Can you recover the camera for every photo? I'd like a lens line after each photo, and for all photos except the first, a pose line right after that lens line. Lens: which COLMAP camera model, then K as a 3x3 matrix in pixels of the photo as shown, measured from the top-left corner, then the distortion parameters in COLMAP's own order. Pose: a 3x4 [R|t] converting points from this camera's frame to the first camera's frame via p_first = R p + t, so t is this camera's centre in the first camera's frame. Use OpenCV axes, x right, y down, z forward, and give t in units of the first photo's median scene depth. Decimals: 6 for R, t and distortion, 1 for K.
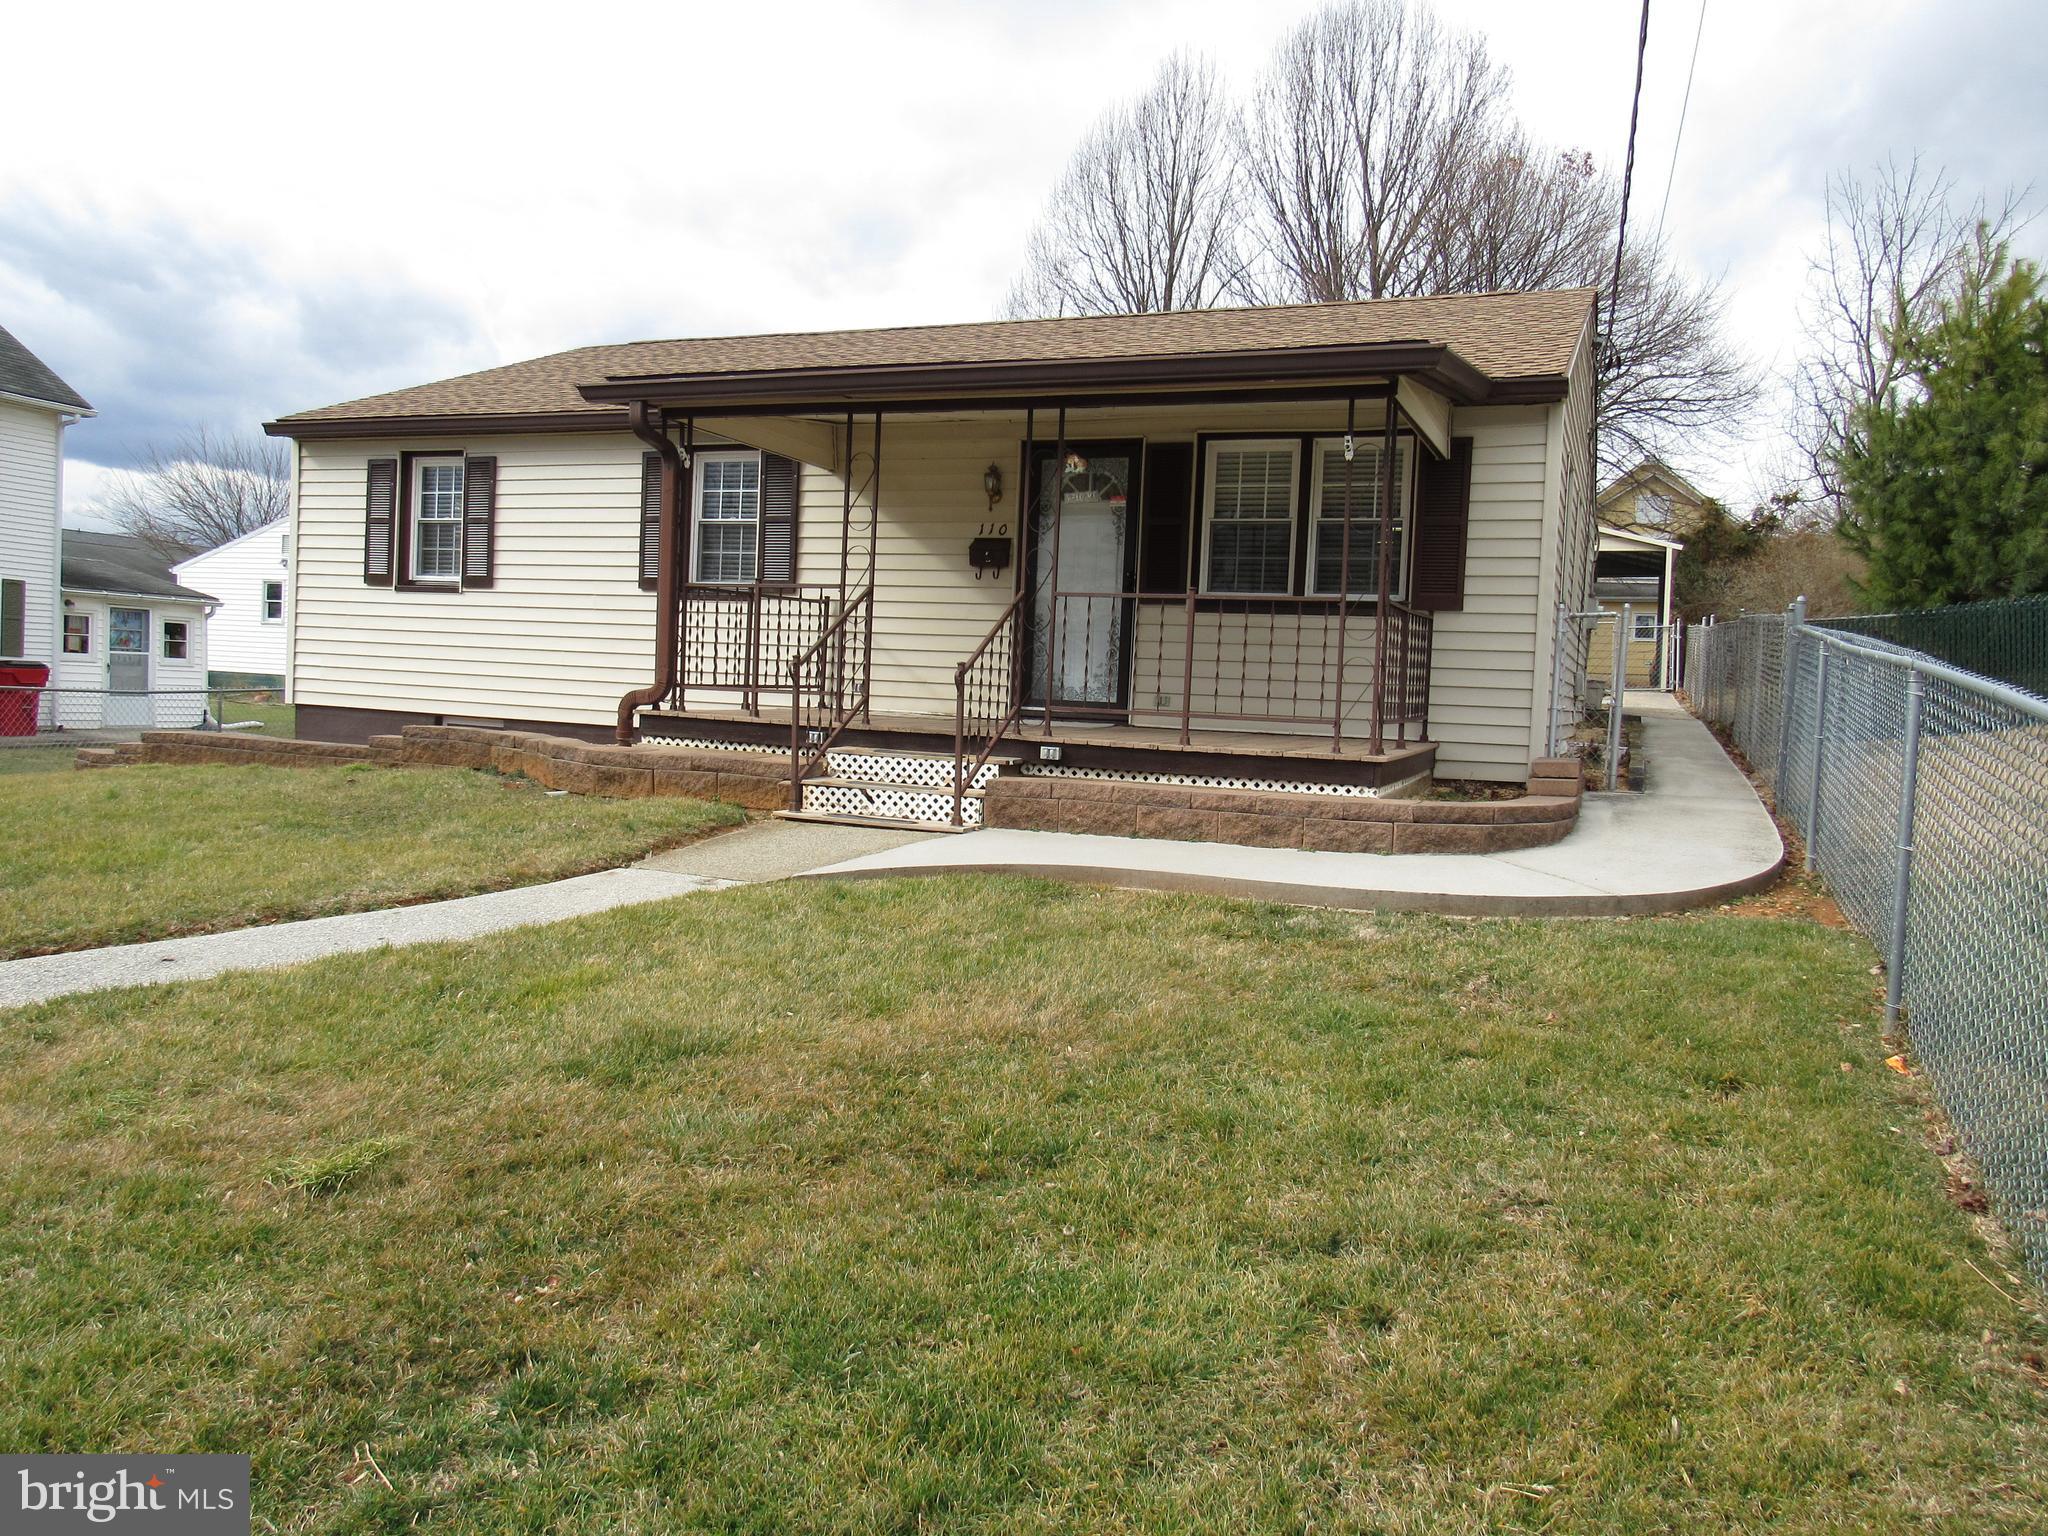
lens RADIAL K [[1444.1, 0, 1011.2], [0, 1444.1, 780.8], [0, 0, 1]] dist [-0.038437, 0.007421]
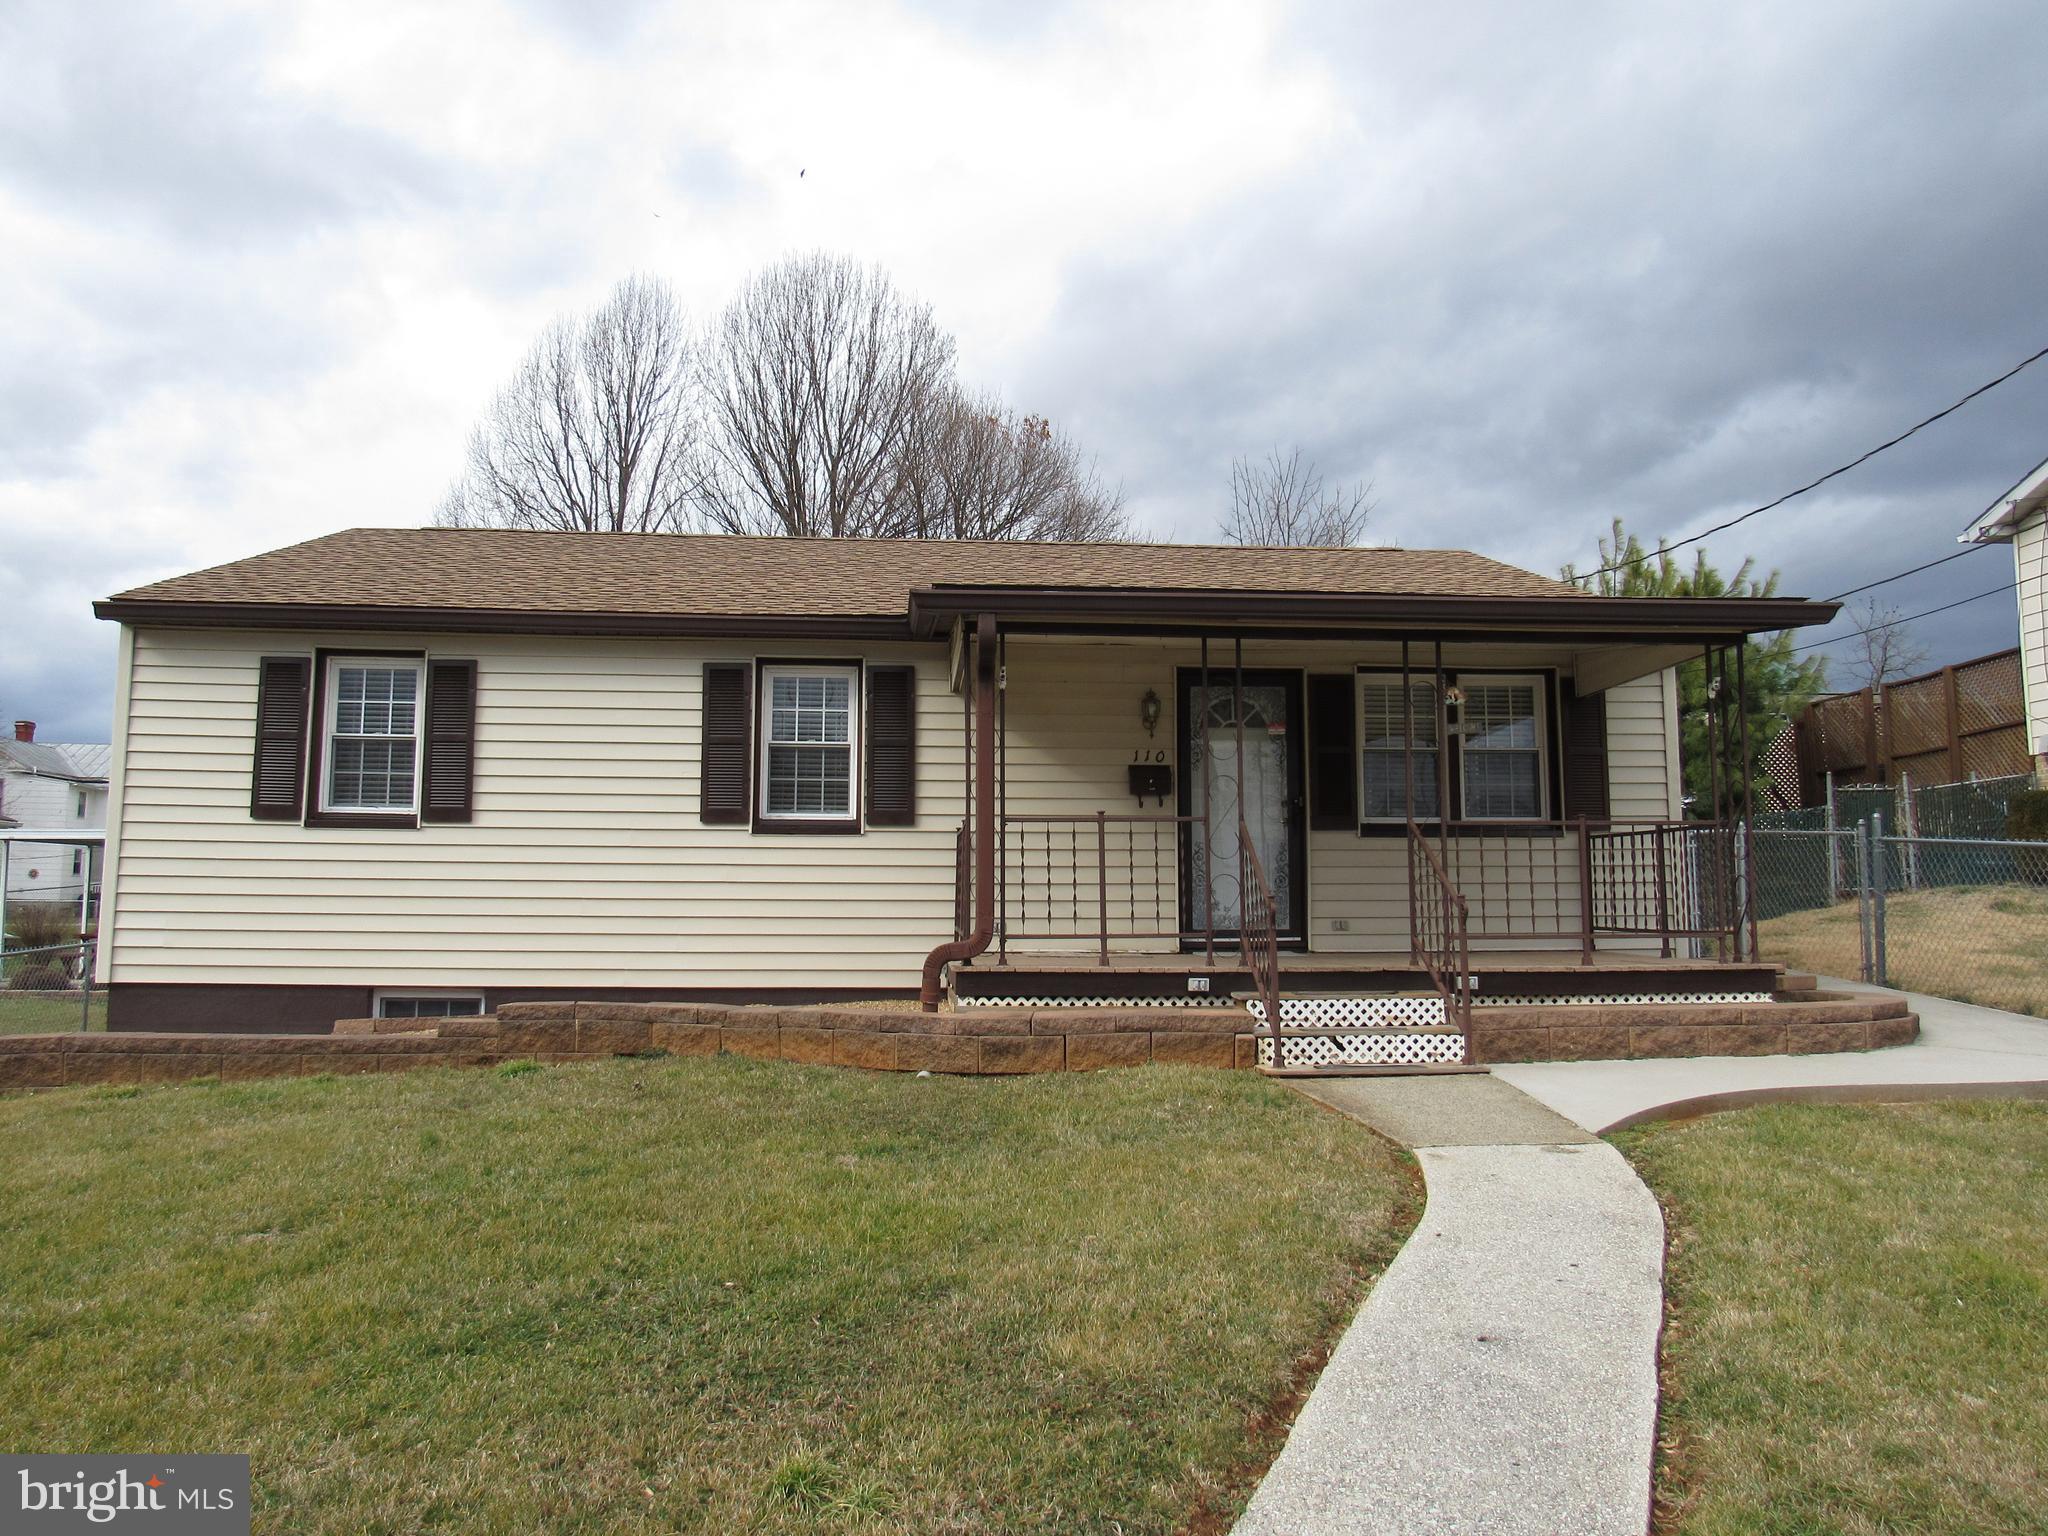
lens RADIAL K [[1444.1, 0, 1026.2], [0, 1444.1, 758.2], [0, 0, 1]] dist [-0.038437, 0.007421]
pose [[0.887103, 0.004109, 0.461553, -0.555404], [0.071287, 0.986743, -0.145797, -0.039094], [-0.456033, 0.162239, 0.875050, 0.197951]]
